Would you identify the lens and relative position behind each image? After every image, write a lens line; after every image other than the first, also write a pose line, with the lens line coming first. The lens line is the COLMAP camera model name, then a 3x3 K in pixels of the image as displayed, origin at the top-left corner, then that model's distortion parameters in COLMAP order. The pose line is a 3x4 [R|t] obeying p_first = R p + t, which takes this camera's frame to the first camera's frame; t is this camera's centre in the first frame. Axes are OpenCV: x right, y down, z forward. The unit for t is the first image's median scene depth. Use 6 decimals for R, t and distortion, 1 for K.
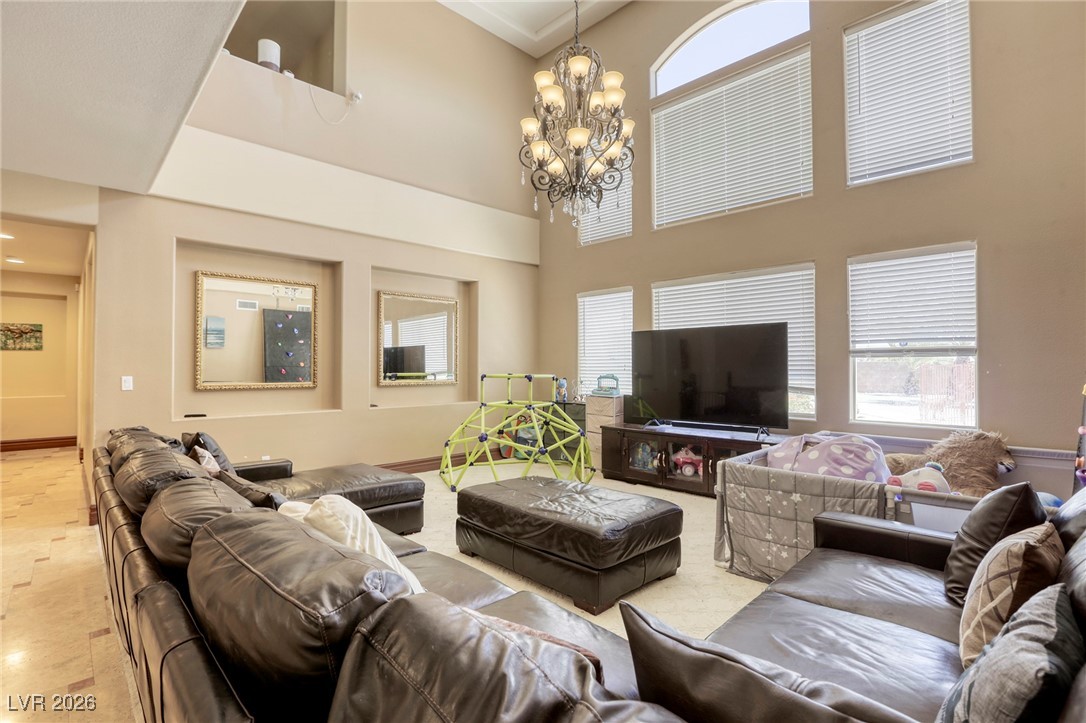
lens RADIAL K [[523.8, 0, 535.8], [0, 523.8, 360.9], [0, 0, 1]] dist [-0.022813, 0.000153]
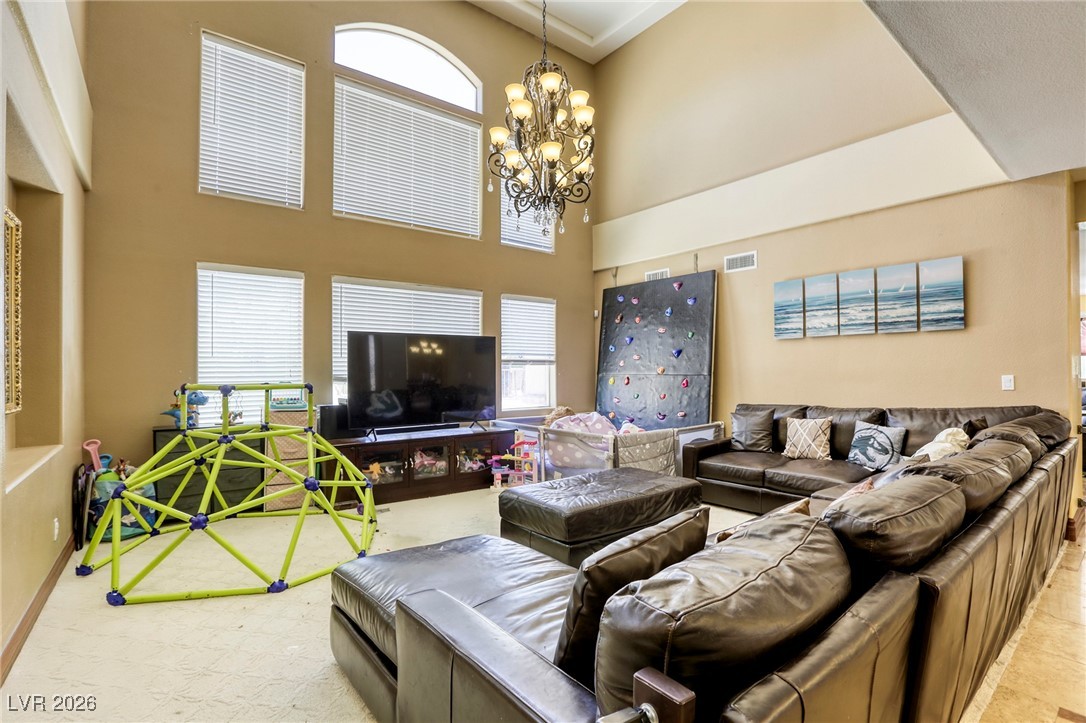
lens RADIAL K [[513.0, 0, 554.2], [0, 513.0, 367.5], [0, 0, 1]] dist [-0.000450, 0.000043]
pose [[0.099098, 0.011235, 0.995014, -0.686582], [-0.002804, 0.999935, -0.011011, 0.013949], [-0.995074, -0.001698, 0.099123, 0.646838]]
